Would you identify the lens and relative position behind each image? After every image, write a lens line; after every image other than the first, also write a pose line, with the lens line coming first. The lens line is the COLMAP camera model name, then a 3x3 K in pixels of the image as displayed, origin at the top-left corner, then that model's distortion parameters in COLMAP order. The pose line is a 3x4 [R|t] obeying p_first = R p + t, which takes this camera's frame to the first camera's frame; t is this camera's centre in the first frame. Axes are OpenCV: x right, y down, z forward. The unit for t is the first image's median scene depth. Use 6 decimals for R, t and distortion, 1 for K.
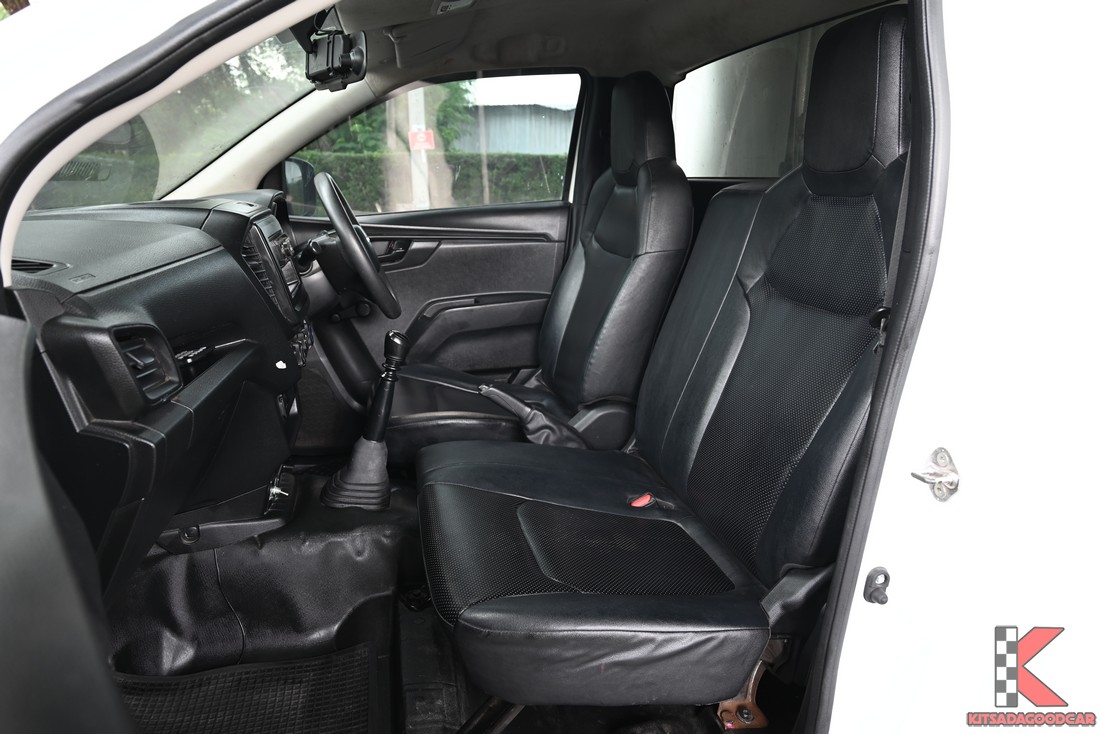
lens RADIAL K [[766.4, 0, 550.0], [0, 766.4, 367.0], [0, 0, 1]] dist [0.008420, 0.003471]
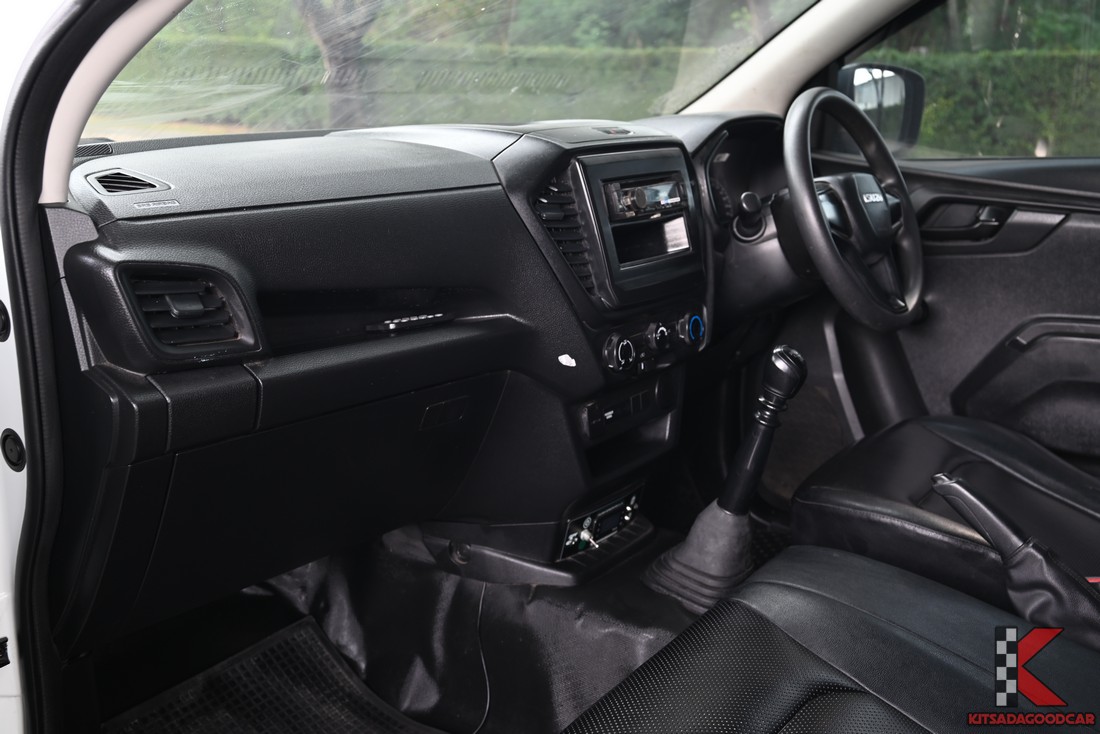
lens RADIAL K [[1147.9, 0, 550.0], [0, 1147.9, 367.0], [0, 0, 1]] dist [-0.003081, 0.005472]
pose [[0.641677, 0.198862, -0.740746, 0.356133], [-0.202667, 0.975437, 0.086307, -0.071431], [0.739714, 0.094744, 0.666218, 0.245841]]
